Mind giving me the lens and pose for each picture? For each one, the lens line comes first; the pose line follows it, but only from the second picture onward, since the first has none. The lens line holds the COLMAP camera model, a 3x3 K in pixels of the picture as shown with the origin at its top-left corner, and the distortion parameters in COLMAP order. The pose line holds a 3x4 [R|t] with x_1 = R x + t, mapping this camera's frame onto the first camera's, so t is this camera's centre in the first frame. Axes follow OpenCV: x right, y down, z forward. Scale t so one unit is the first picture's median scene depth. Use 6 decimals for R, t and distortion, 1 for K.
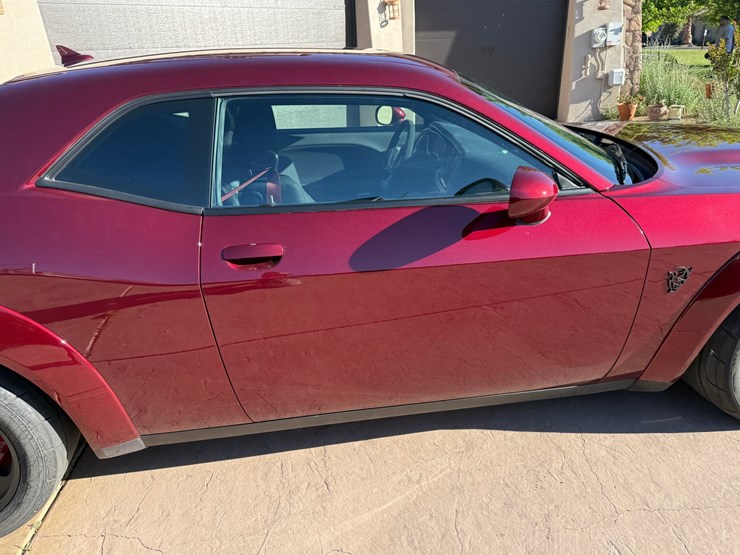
lens RADIAL K [[551.5, 0, 365.3], [0, 551.5, 279.6], [0, 0, 1]] dist [0.014000, -0.021122]
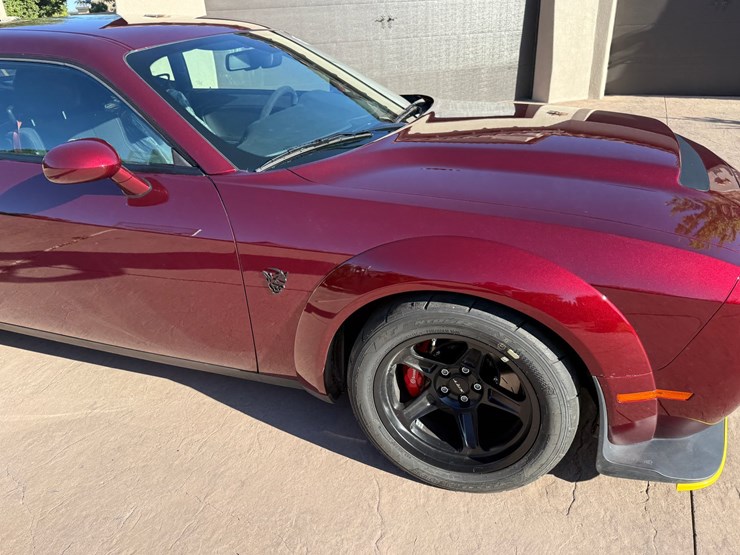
lens RADIAL K [[551.5, 0, 361.6], [0, 551.5, 280.6], [0, 0, 1]] dist [0.014000, -0.021122]
pose [[0.872614, 0.210155, -0.440885, 0.228669], [-0.177170, 0.977410, 0.115237, -0.027671], [0.455144, -0.022446, 0.890135, 0.051997]]
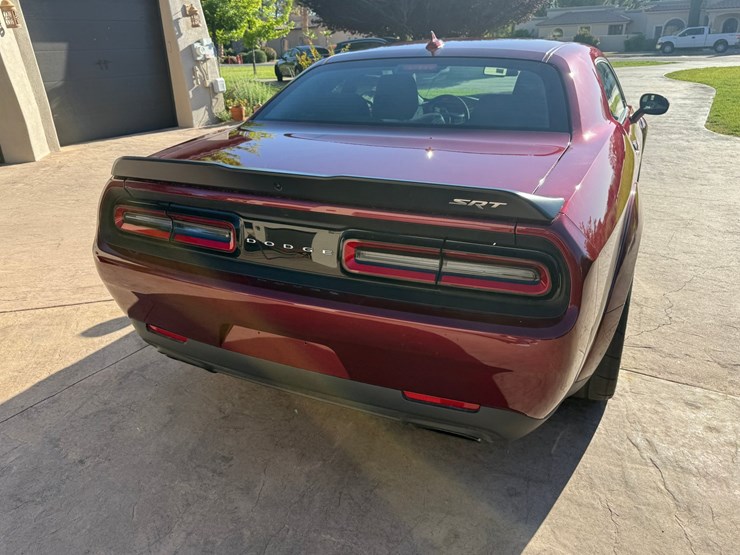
lens RADIAL K [[551.5, 0, 364.3], [0, 551.5, 278.9], [0, 0, 1]] dist [0.014000, -0.021122]
pose [[0.577498, -0.300802, 0.758956, -0.407146], [0.327066, 0.937027, 0.122510, -0.027531], [-0.748013, 0.177479, 0.639513, 0.103927]]
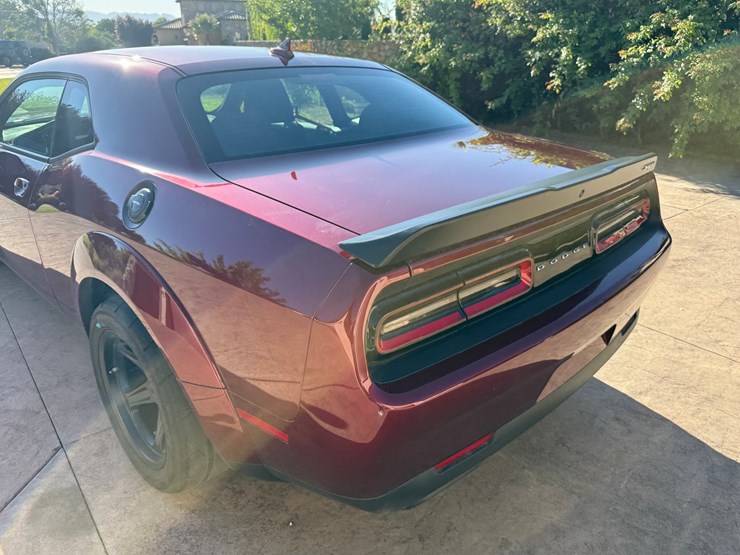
lens RADIAL K [[551.5, 0, 365.2], [0, 551.5, 278.5], [0, 0, 1]] dist [0.014000, -0.021122]
pose [[-0.576380, -0.281617, 0.767123, -0.380224], [0.335551, 0.774389, 0.536401, -0.140479], [-0.745112, 0.566580, -0.351846, 0.365500]]
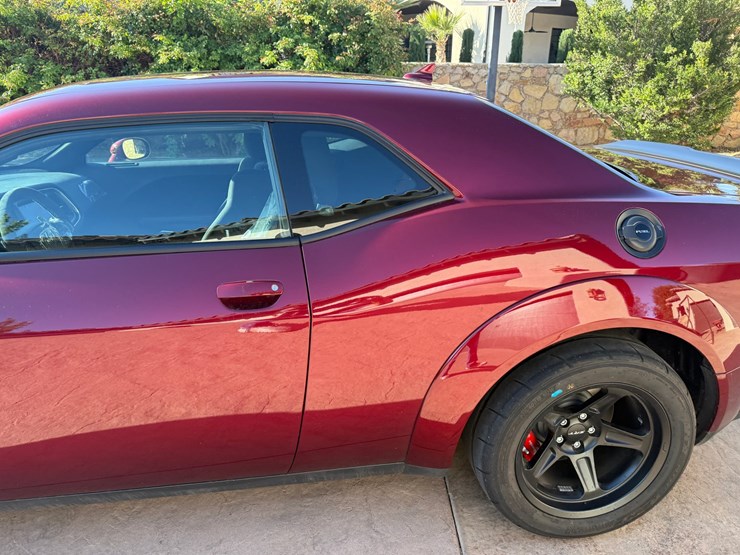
lens RADIAL K [[551.5, 0, 366.3], [0, 551.5, 271.9], [0, 0, 1]] dist [0.014000, -0.021122]
pose [[-0.998130, 0.014221, 0.059442, -0.115568], [0.050876, 0.732274, 0.679107, -0.201618], [-0.033870, 0.680862, -0.731628, 0.483318]]
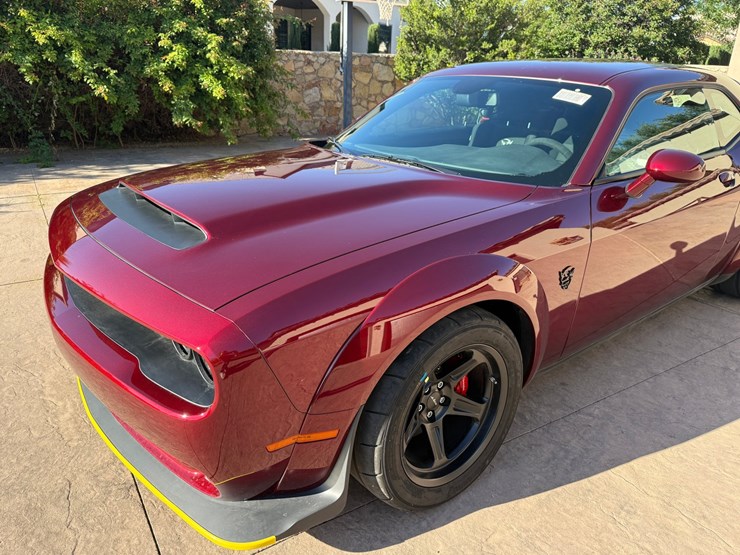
lens RADIAL K [[551.5, 0, 373.1], [0, 551.5, 281.2], [0, 0, 1]] dist [0.014000, -0.021122]
pose [[-0.877827, 0.193522, -0.438143, 0.249584], [-0.175687, 0.720897, 0.670404, -0.219085], [0.445593, 0.665475, -0.598823, 0.504823]]
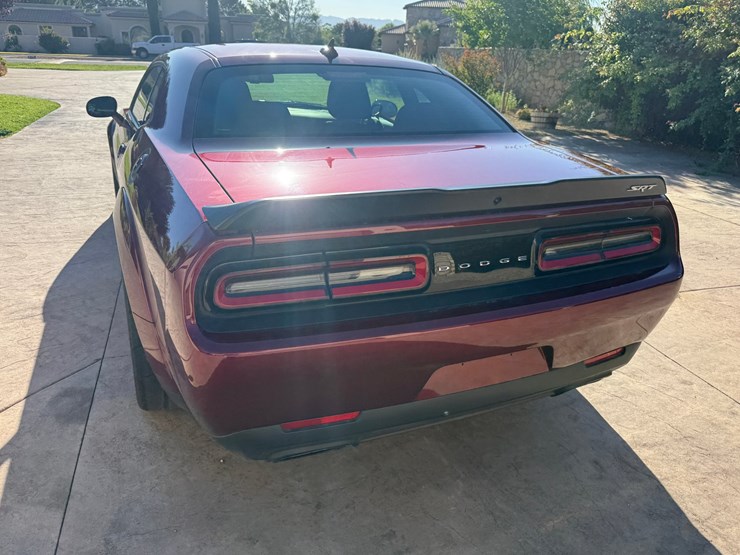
lens RADIAL K [[551.5, 0, 366.9], [0, 551.5, 277.7], [0, 0, 1]] dist [0.014000, -0.021122]
pose [[-0.249023, -0.342987, 0.905731, -0.431776], [0.350377, 0.839942, 0.414407, -0.109364], [-0.902897, 0.420544, -0.088990, 0.299163]]
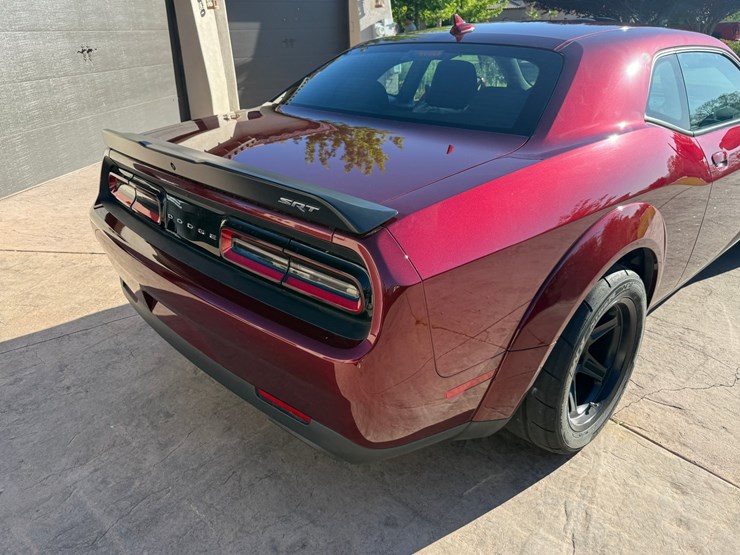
lens RADIAL K [[551.5, 0, 364.5], [0, 551.5, 278.4], [0, 0, 1]] dist [0.014000, -0.021122]
pose [[0.833711, -0.209350, 0.510978, -0.326806], [0.208372, 0.976209, 0.059978, -0.003864], [-0.511377, 0.056469, 0.857499, 0.042916]]
